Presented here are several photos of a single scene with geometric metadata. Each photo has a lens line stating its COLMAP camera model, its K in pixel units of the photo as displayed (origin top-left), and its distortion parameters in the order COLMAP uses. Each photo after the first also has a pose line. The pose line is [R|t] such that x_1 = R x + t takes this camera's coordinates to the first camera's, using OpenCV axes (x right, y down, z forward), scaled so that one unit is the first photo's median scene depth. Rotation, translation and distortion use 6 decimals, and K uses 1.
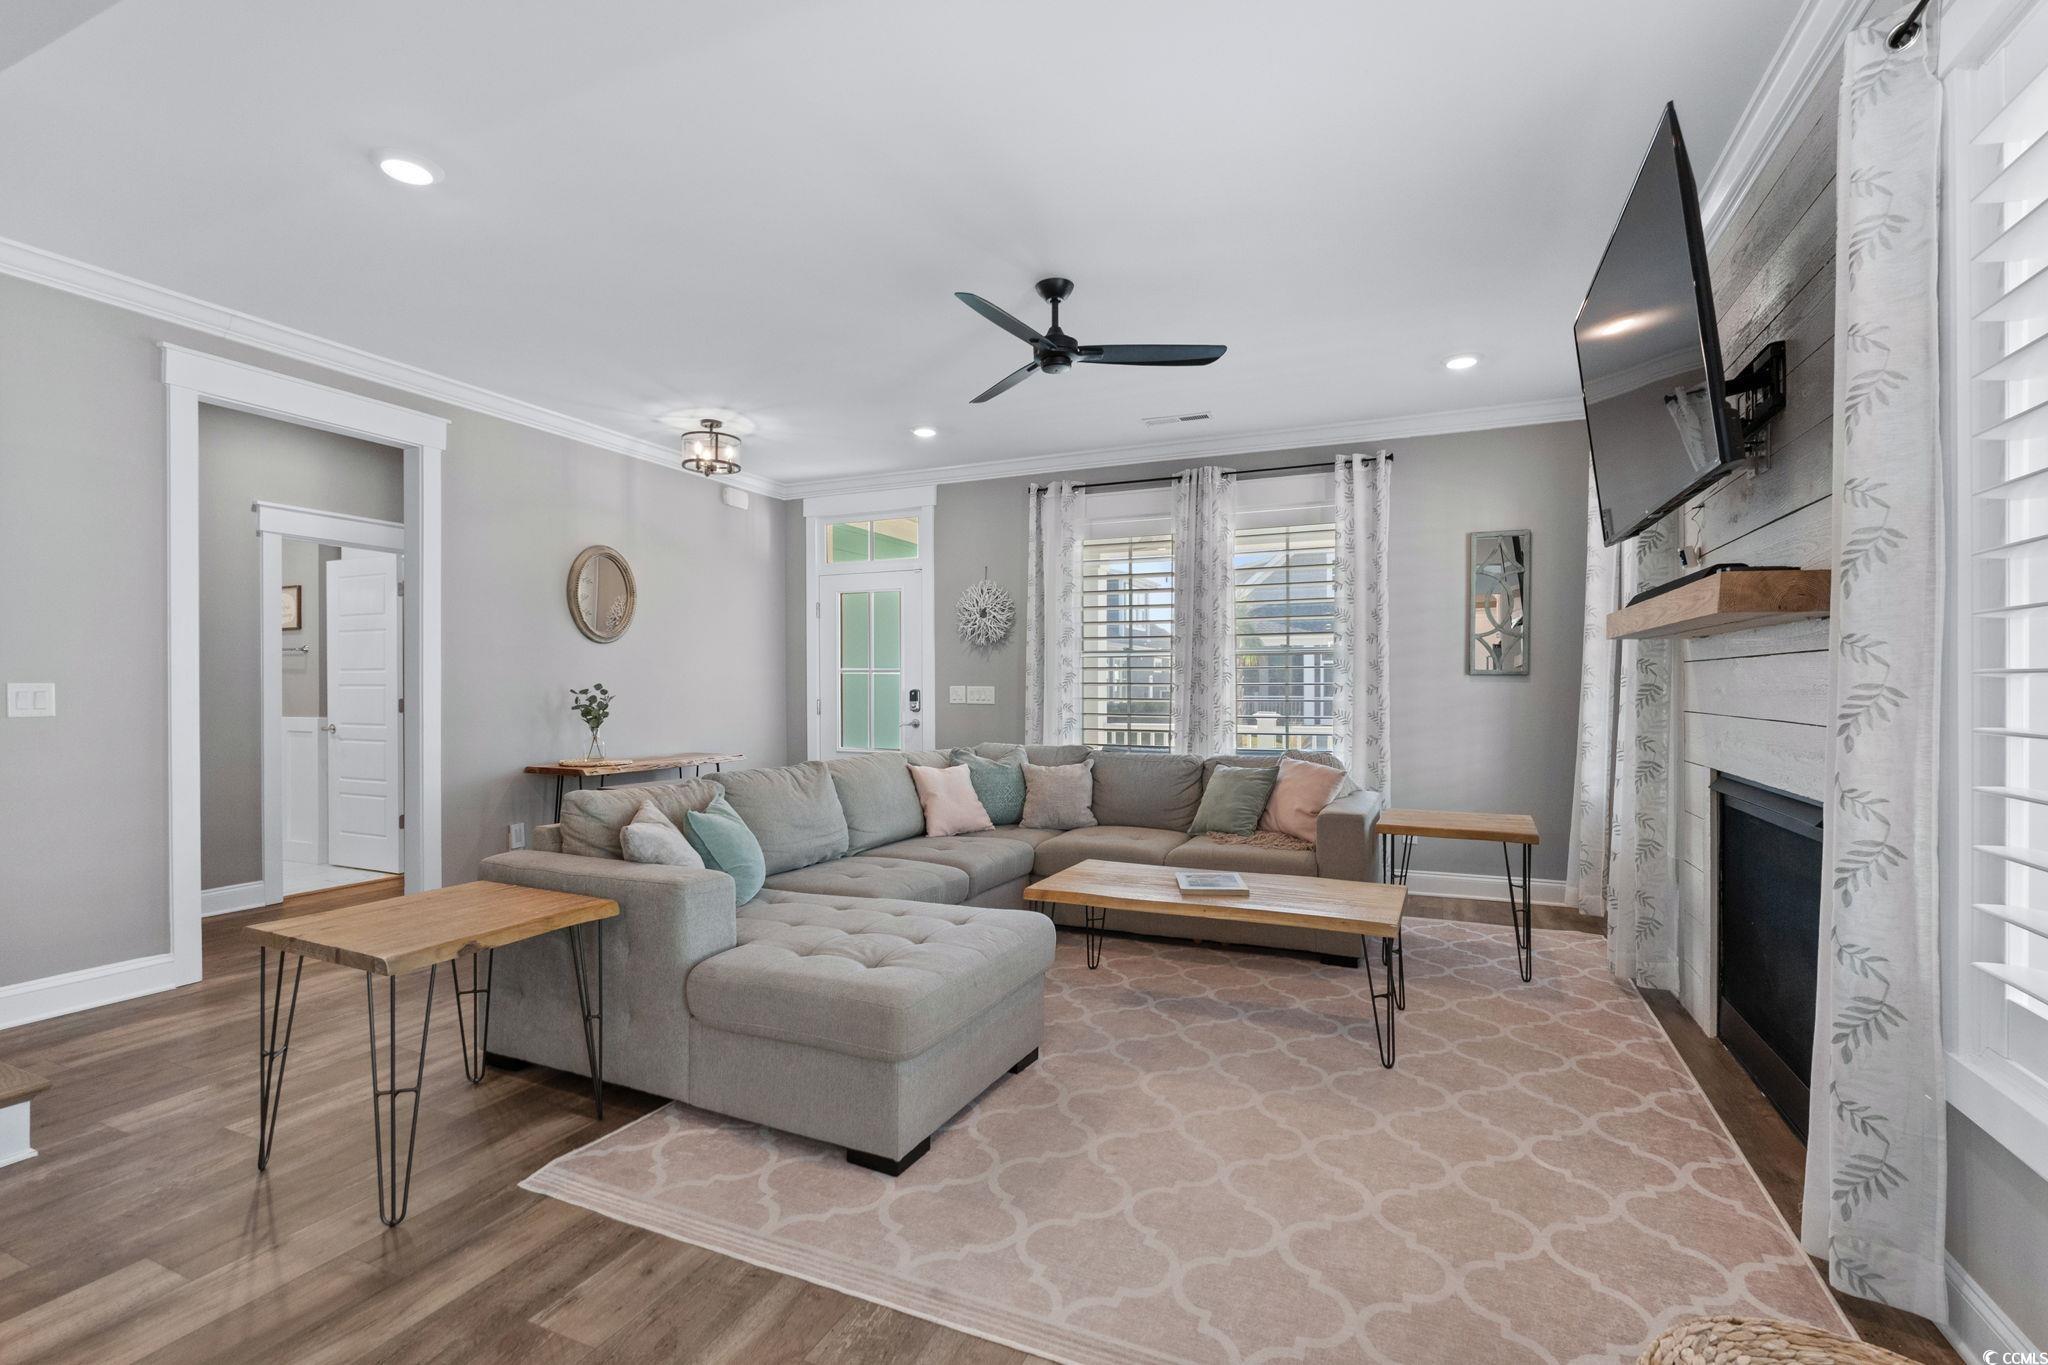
lens RADIAL K [[929.5, 0, 1019.1], [0, 929.5, 681.9], [0, 0, 1]] dist [-0.024280, -0.000049]
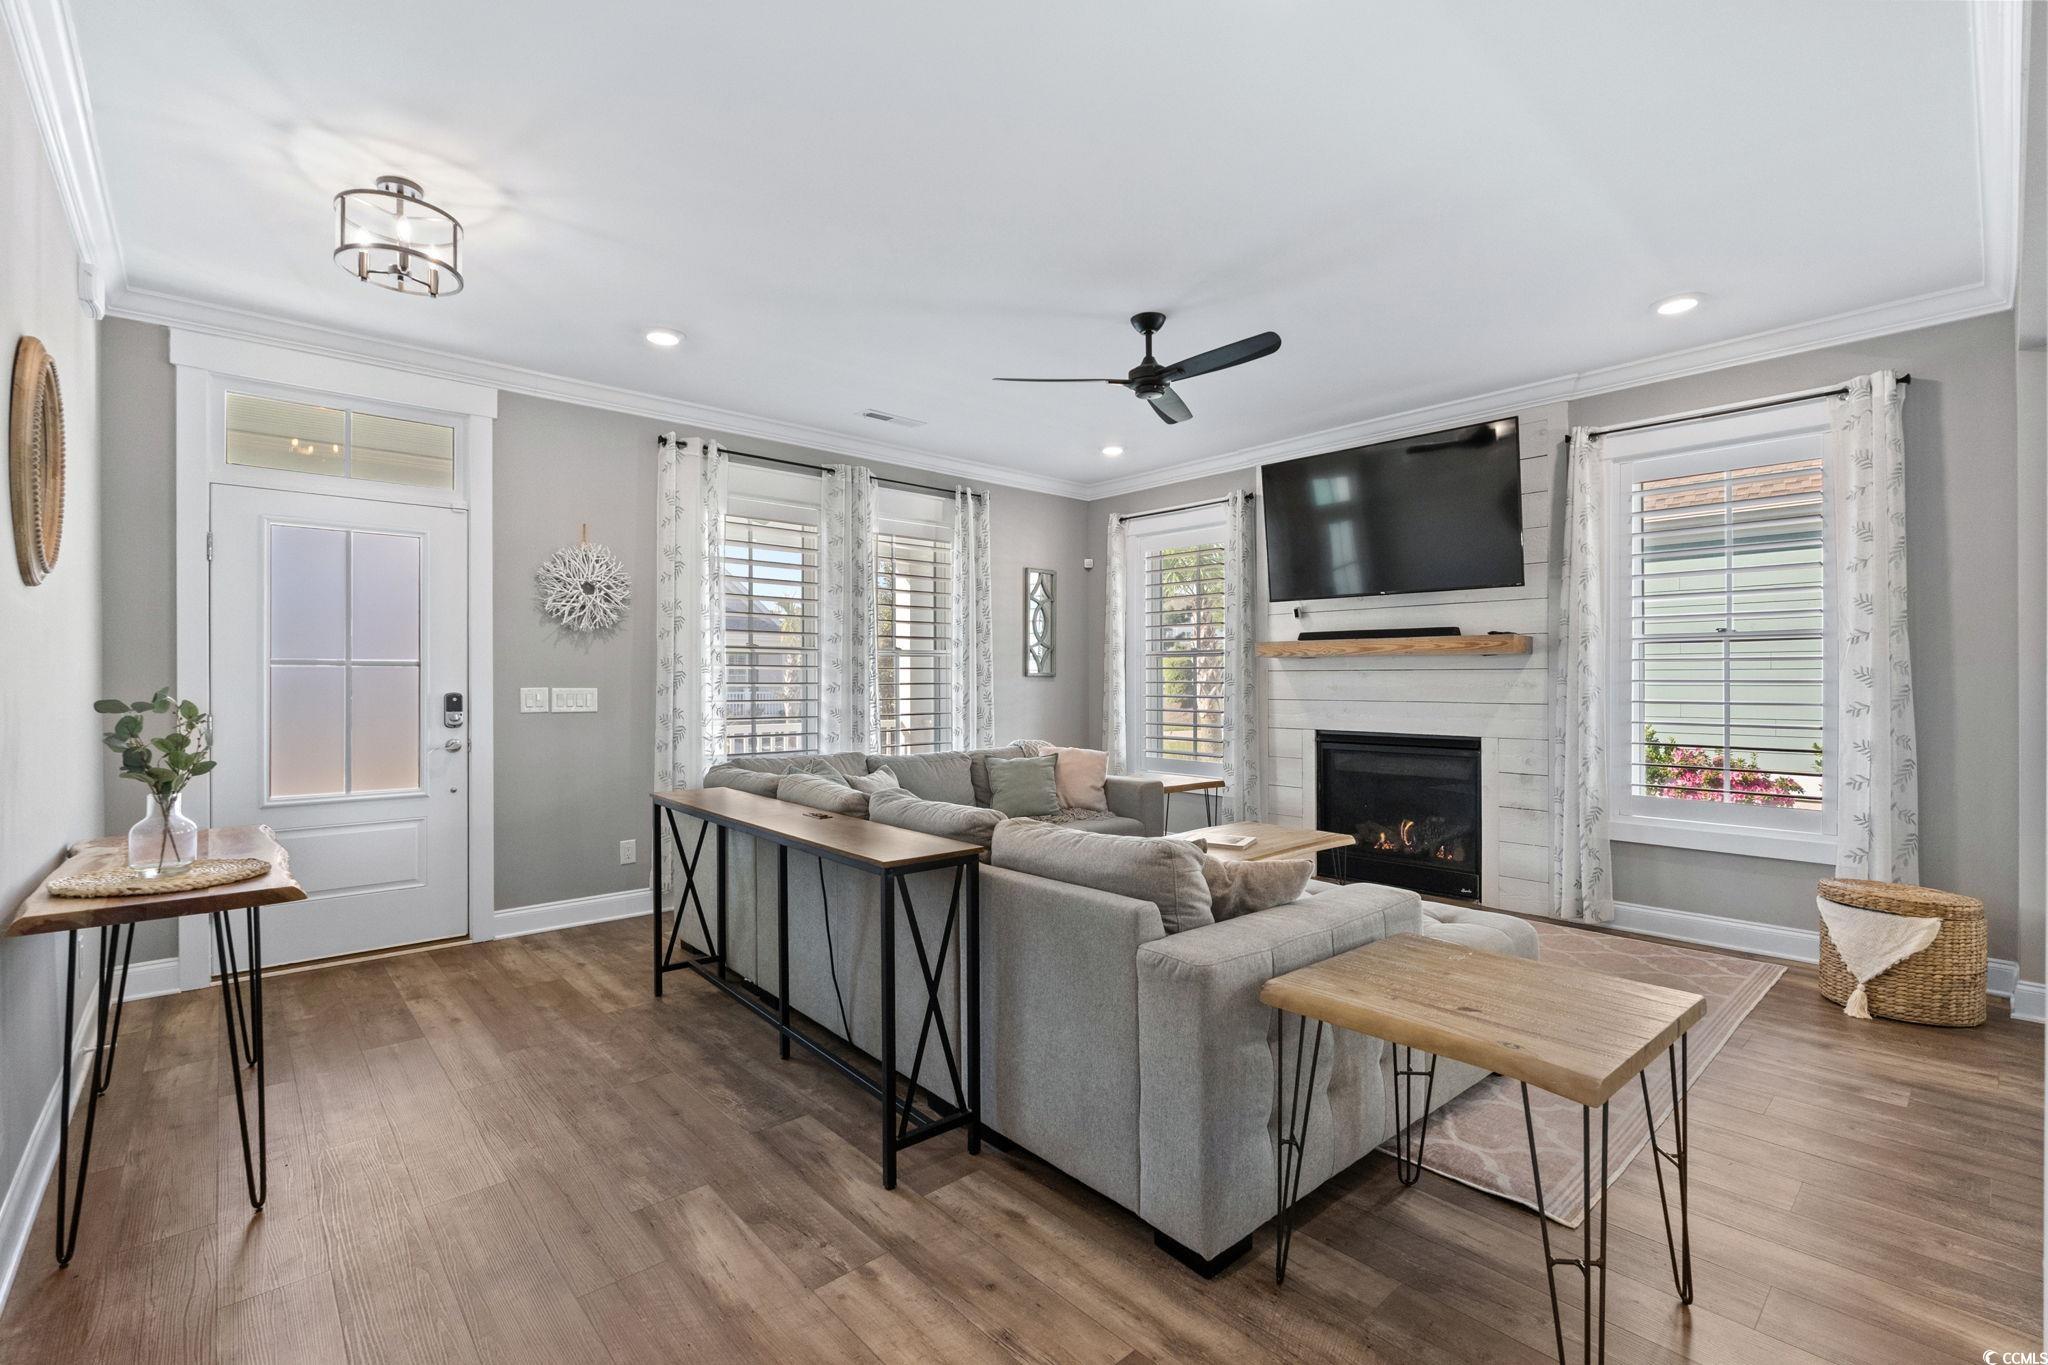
lens RADIAL K [[899.3, 0, 1033.6], [0, 899.3, 697.8], [0, 0, 1]] dist [-0.005067, -0.000538]
pose [[0.396853, -0.019500, 0.917675, -0.599666], [-0.008176, 0.999660, 0.024777, -0.008368], [-0.917846, -0.017335, 0.396559, 0.428152]]
